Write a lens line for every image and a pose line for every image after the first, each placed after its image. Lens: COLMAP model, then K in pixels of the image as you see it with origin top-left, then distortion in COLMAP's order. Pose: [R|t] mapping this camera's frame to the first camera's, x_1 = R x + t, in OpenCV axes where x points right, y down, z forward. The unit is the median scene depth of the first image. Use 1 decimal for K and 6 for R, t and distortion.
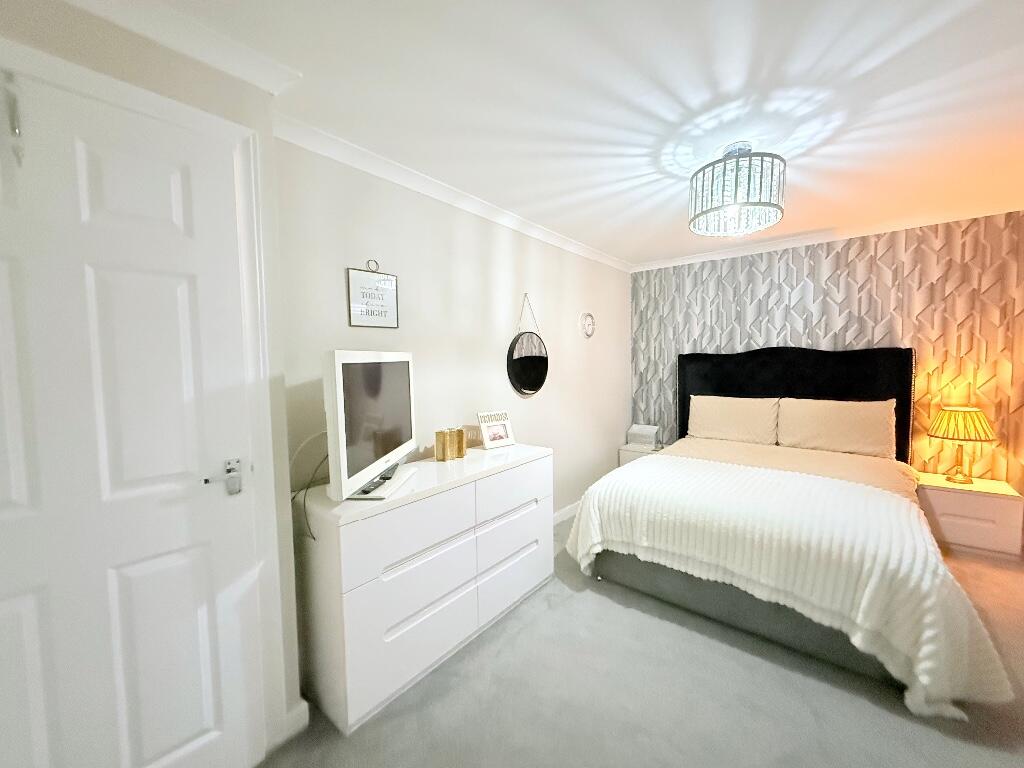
lens RADIAL K [[409.1, 0, 516.2], [0, 409.1, 385.7], [0, 0, 1]] dist [-0.000870, -0.000050]
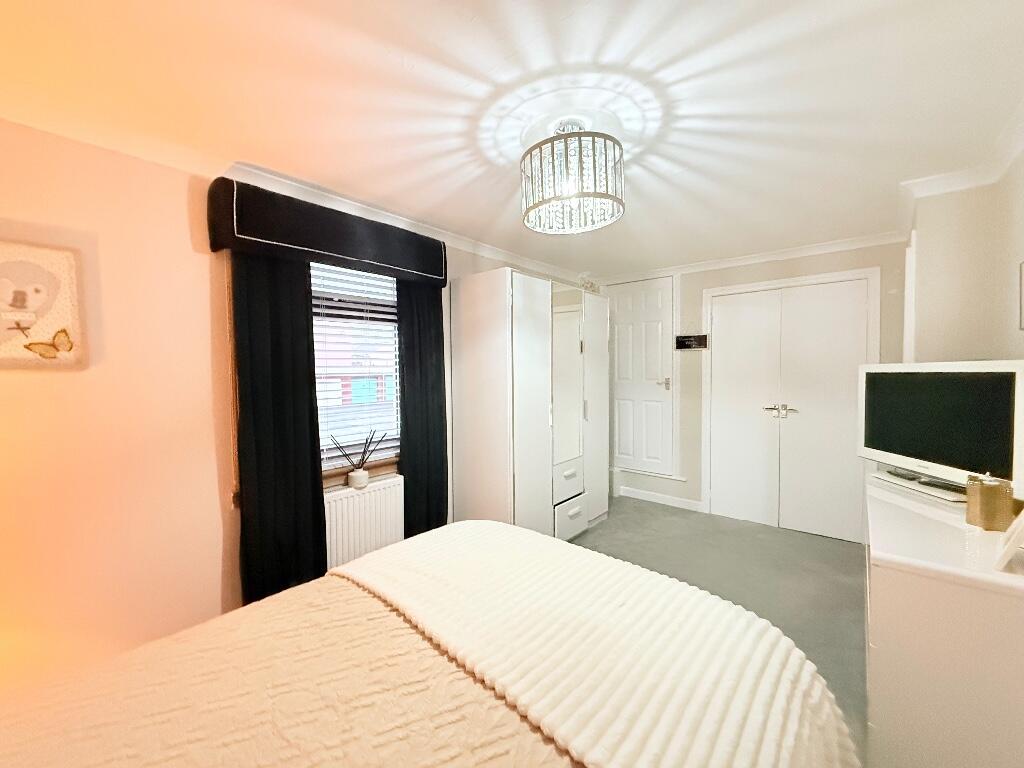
lens RADIAL K [[409.1, 0, 512.1], [0, 409.1, 382.2], [0, 0, 1]] dist [-0.000870, -0.000050]
pose [[-0.999001, 0.028567, 0.034370, 0.547352], [0.031508, 0.995592, 0.088340, -0.121063], [-0.031695, 0.089335, -0.995497, 1.601624]]
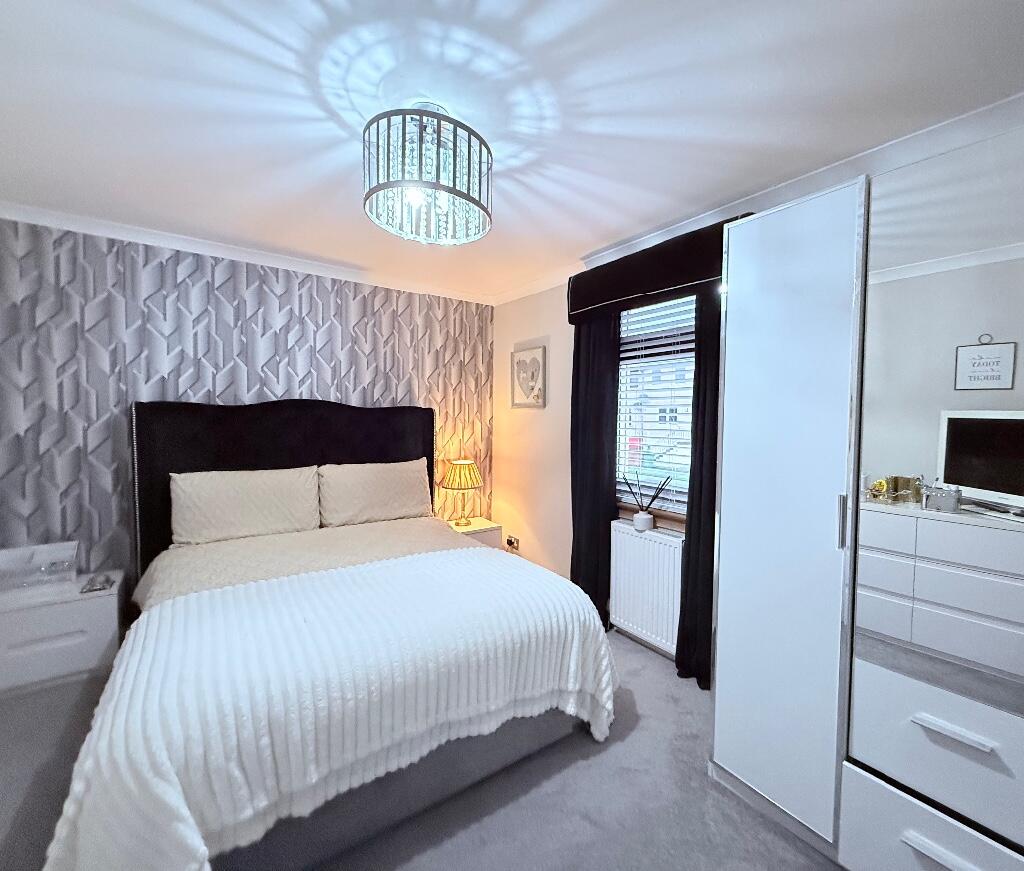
lens RADIAL K [[457.5, 0, 576.6], [0, 457.5, 436.3], [0, 0, 1]] dist [-0.004702, 0.000006]
pose [[0.195663, -0.024152, 0.980374, -0.157845], [0.037362, 0.999154, 0.017158, -0.033394], [-0.979959, 0.033271, 0.196400, 0.531441]]
